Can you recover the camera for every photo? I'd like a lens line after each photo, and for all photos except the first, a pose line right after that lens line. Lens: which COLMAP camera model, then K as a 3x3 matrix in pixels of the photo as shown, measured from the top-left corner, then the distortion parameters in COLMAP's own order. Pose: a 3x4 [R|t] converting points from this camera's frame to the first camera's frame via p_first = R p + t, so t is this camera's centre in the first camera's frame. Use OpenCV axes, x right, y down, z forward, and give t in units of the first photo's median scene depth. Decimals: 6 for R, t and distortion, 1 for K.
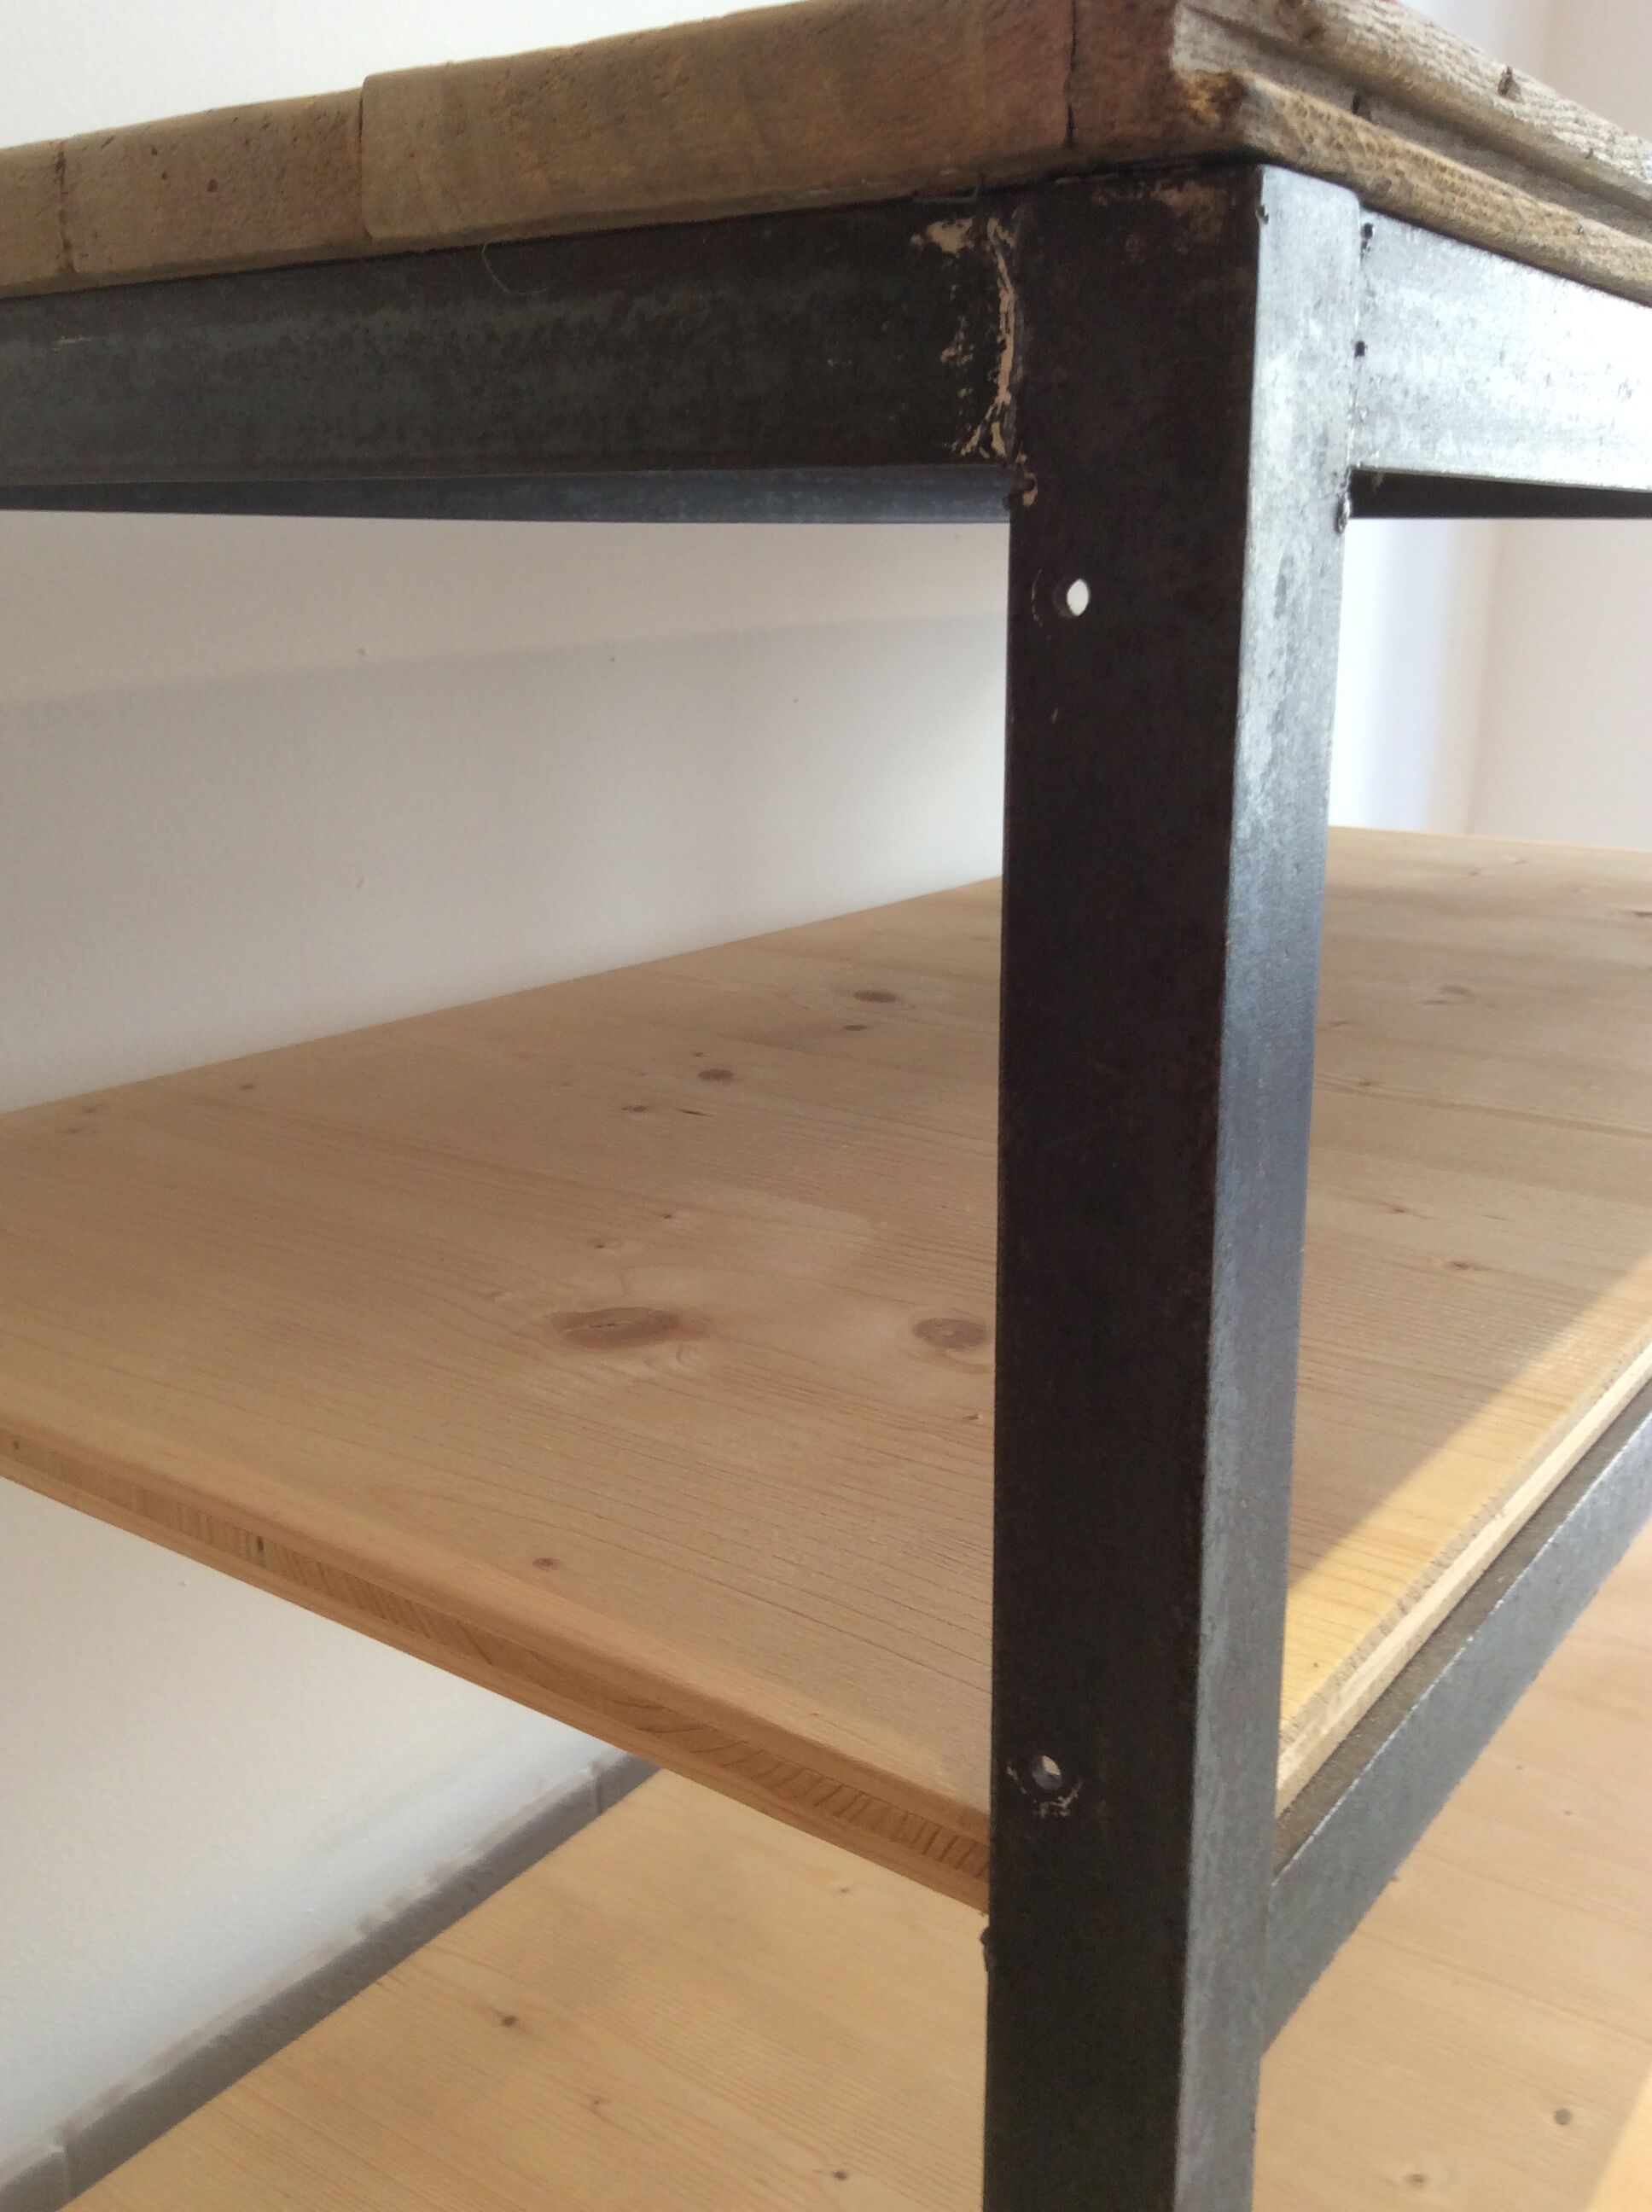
lens RADIAL K [[2087.0, 0, 814.9], [0, 2087.0, 1105.2], [0, 0, 1]] dist [0.097565, -0.195829]
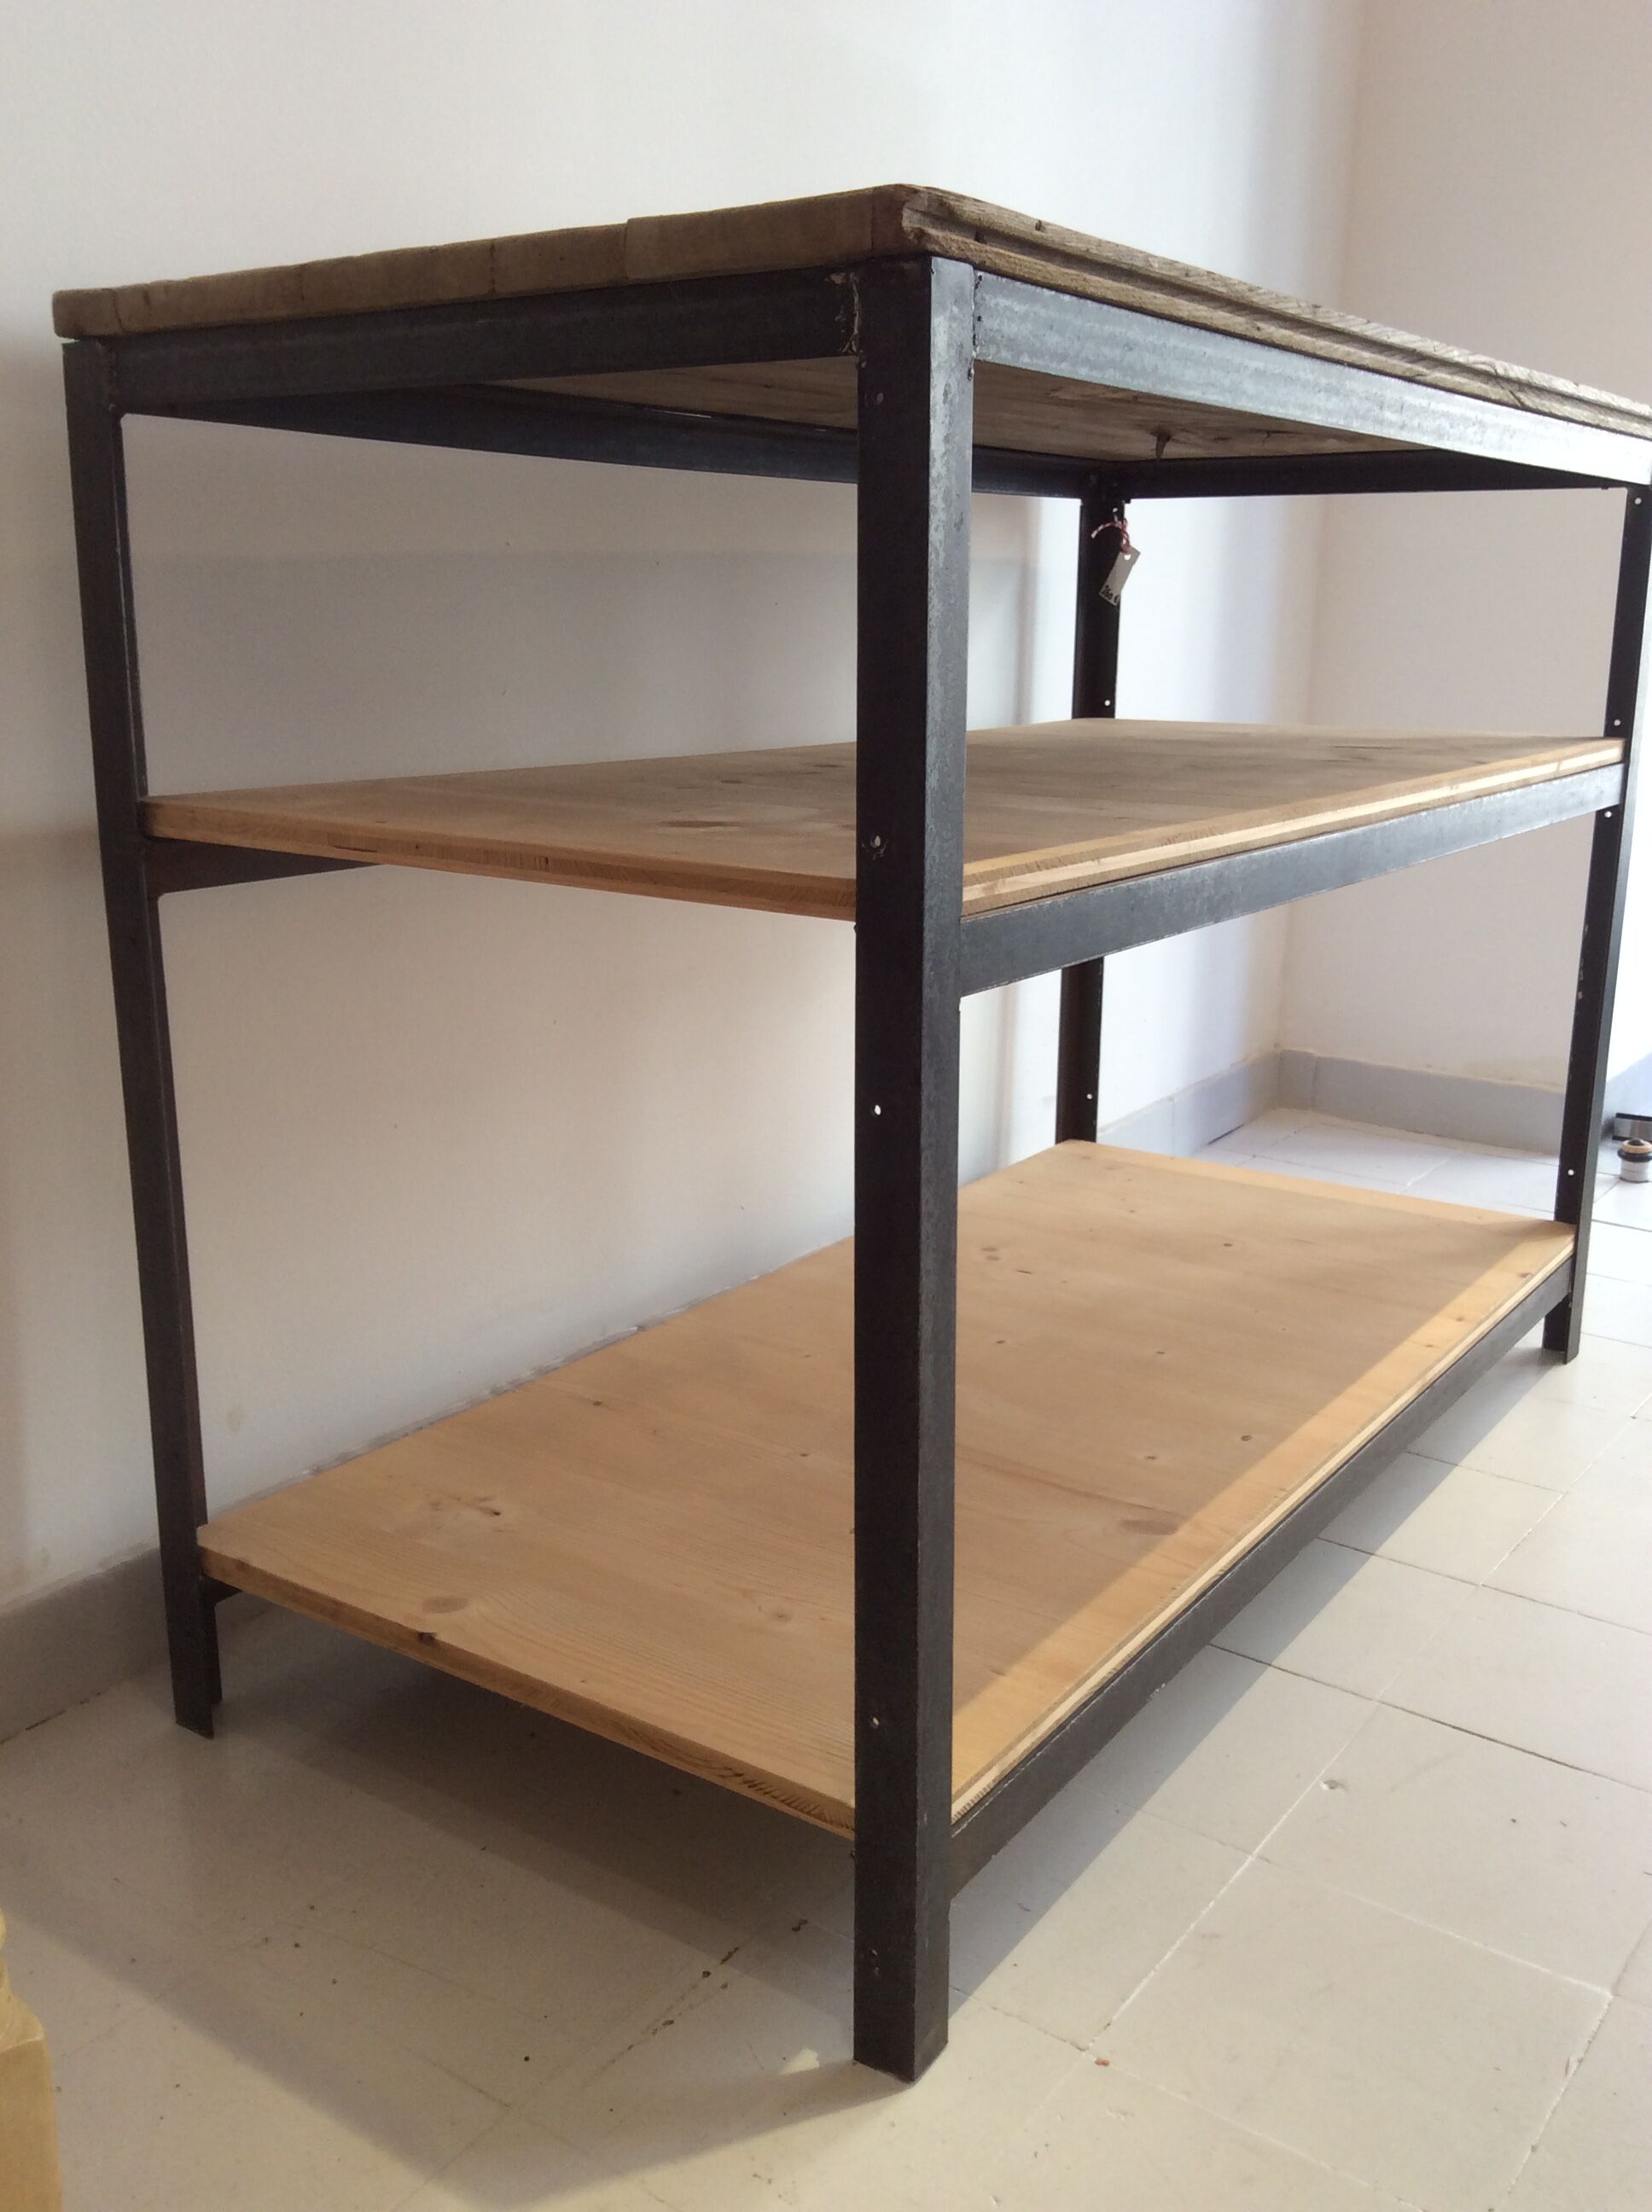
lens RADIAL K [[2004.2, 0, 818.1], [0, 2004.2, 1080.8], [0, 0, 1]] dist [0.189092, -0.418065]
pose [[0.999869, 0.002301, 0.016031, -0.007685], [-0.001864, 0.999628, -0.027221, 0.774529], [-0.016087, 0.027188, 0.999501, -1.794054]]
